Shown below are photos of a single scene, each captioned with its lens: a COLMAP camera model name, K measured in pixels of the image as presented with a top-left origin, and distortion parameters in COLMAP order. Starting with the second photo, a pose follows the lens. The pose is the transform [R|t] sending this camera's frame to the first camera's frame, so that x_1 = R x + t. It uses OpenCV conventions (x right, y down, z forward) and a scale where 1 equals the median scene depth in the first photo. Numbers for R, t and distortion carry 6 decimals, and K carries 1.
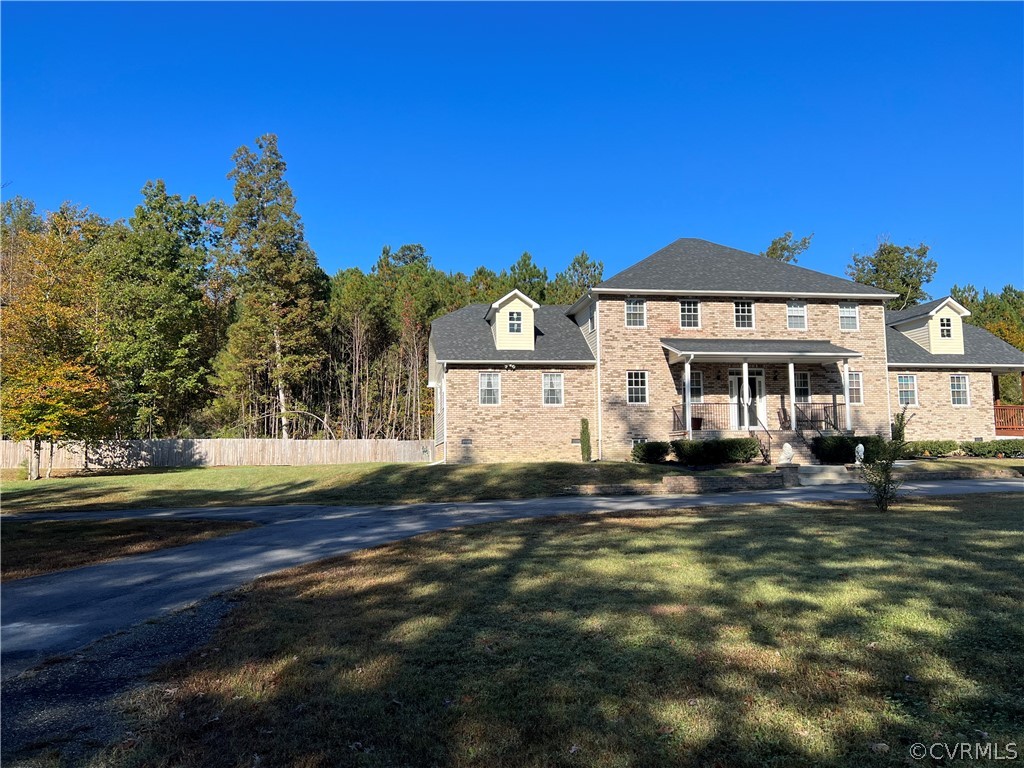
lens RADIAL K [[762.5, 0, 514.4], [0, 762.5, 387.8], [0, 0, 1]] dist [0.075240, -0.063594]
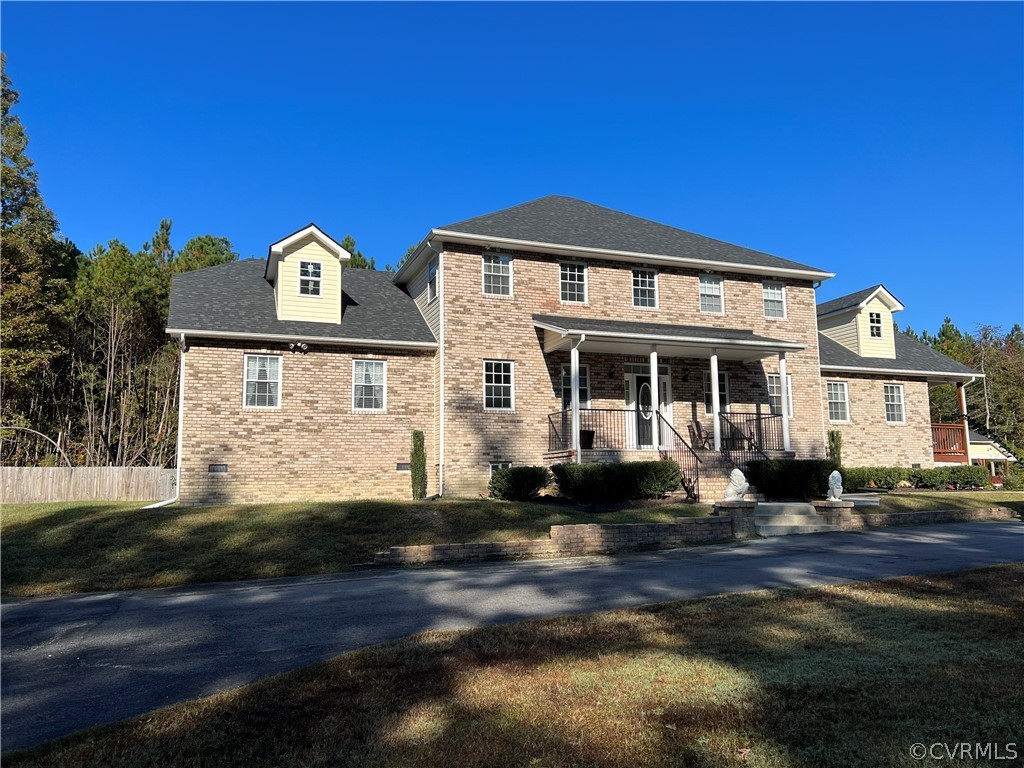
lens RADIAL K [[762.5, 0, 516.4], [0, 762.5, 391.4], [0, 0, 1]] dist [0.075240, -0.063594]
pose [[0.976080, 0.024243, 0.216057, 0.032292], [-0.016799, 0.999202, -0.036224, 0.027785], [-0.216763, 0.031728, 0.975708, 0.341189]]
